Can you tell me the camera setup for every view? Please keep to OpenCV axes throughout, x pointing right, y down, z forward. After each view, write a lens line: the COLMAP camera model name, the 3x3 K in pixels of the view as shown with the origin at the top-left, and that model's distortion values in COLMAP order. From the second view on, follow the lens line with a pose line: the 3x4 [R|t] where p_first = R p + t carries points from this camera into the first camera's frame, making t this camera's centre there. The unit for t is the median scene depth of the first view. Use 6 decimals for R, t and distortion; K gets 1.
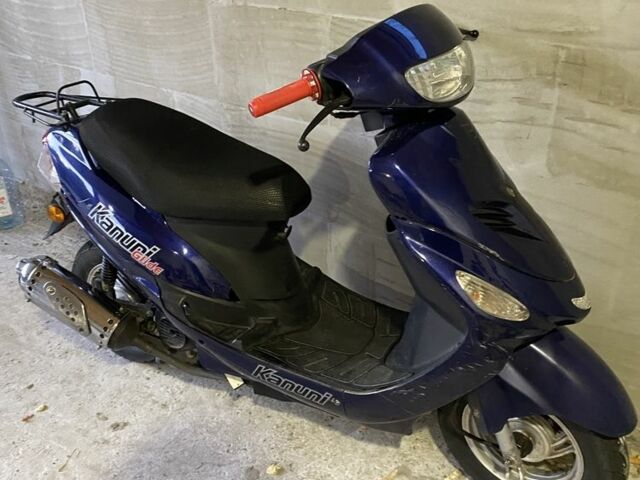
lens RADIAL K [[644.5, 0, 317.5], [0, 644.5, 237.0], [0, 0, 1]] dist [0.051780, -0.005997]
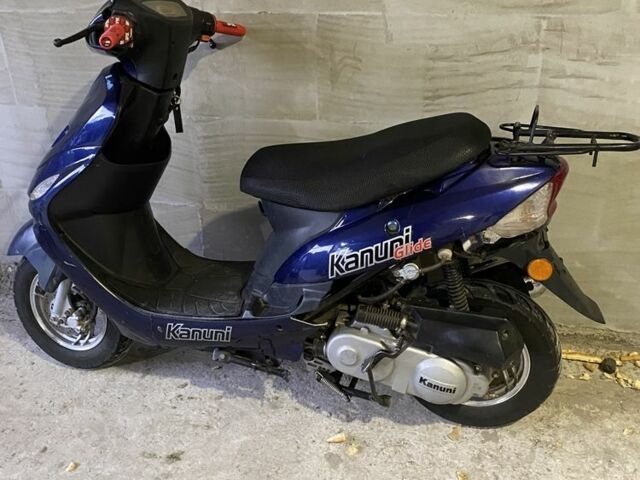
lens RADIAL K [[644.5, 0, 317.5], [0, 644.5, 237.0], [0, 0, 1]] dist [0.051780, -0.005997]
pose [[0.933924, -0.174136, 0.312191, -0.422753], [0.191250, 0.981228, -0.024812, 0.050017], [-0.302010, 0.082879, 0.949695, 0.021485]]
